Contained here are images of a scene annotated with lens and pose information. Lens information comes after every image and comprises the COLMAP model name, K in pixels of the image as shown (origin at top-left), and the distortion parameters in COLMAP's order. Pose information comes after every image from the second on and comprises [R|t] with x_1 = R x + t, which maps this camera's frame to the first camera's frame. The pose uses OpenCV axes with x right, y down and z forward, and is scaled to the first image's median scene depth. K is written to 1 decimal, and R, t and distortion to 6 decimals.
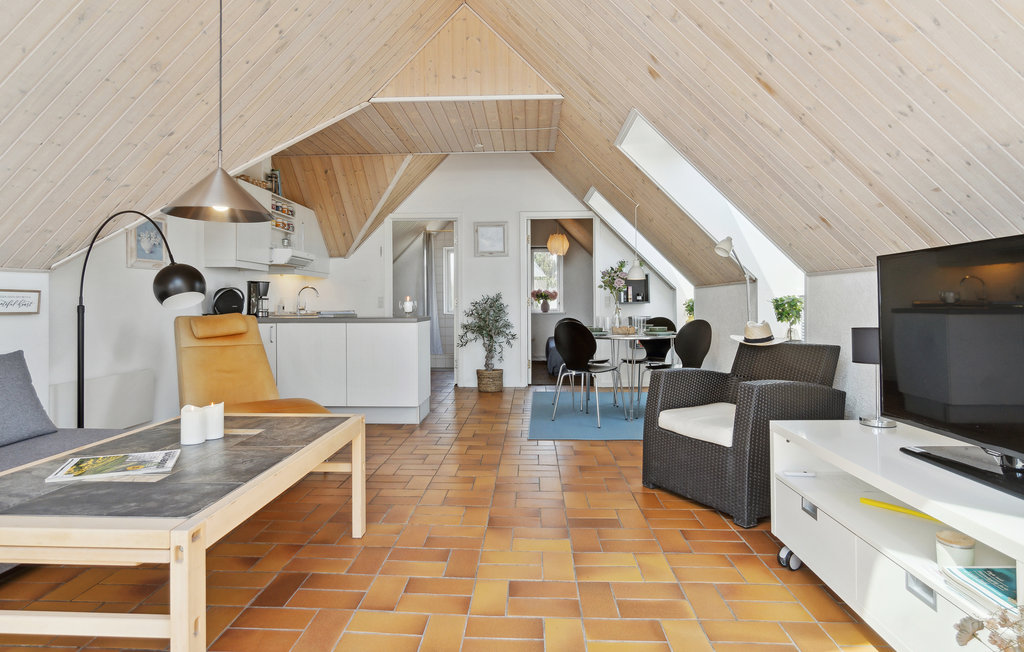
lens RADIAL K [[548.9, 0, 507.6], [0, 548.9, 304.1], [0, 0, 1]] dist [-0.002149, -0.000195]
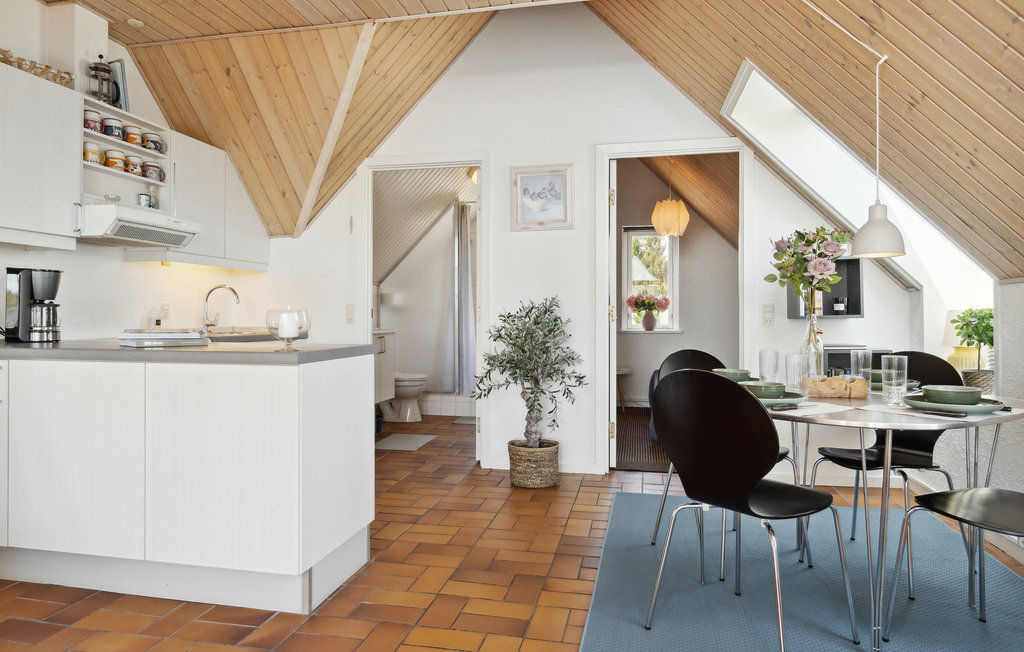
lens RADIAL K [[626.3, 0, 506.9], [0, 626.3, 316.3], [0, 0, 1]] dist [-0.002532, -0.000738]
pose [[0.986029, 0.006012, -0.166462, 0.041062], [-0.005868, 0.999982, 0.001356, -0.002206], [0.166467, -0.000360, 0.986047, 0.399000]]
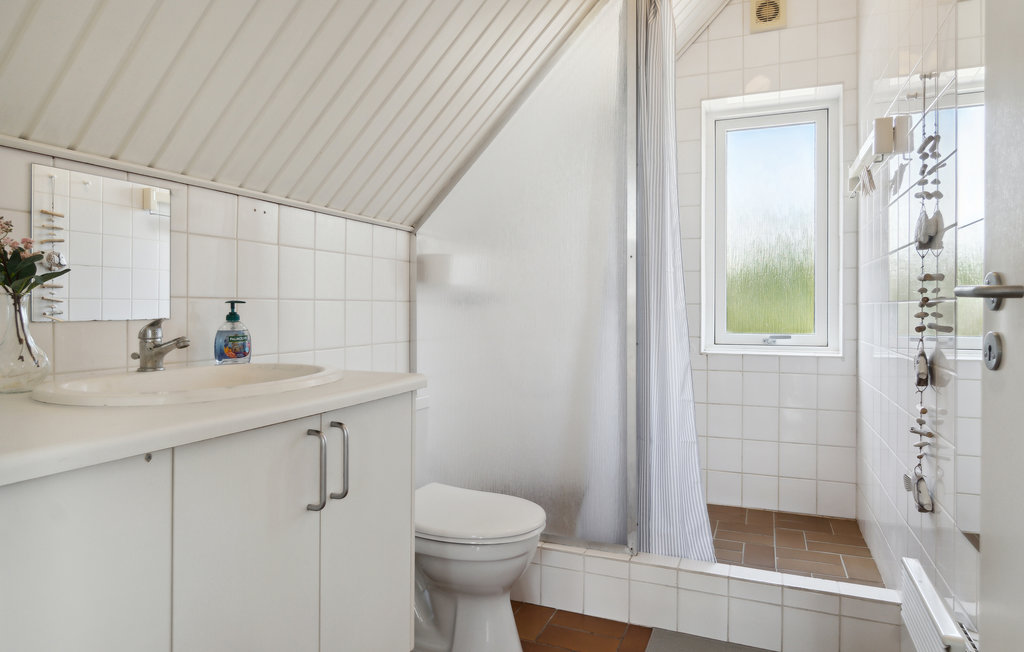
lens RADIAL K [[626.3, 0, 511.7], [0, 626.3, 316.6], [0, 0, 1]] dist [-0.002532, -0.000738]
pose [[0.944018, 0.013769, -0.329606, -0.153956], [-0.008202, 0.999799, 0.018275, -0.006802], [0.329792, -0.014549, 0.943942, 1.035707]]
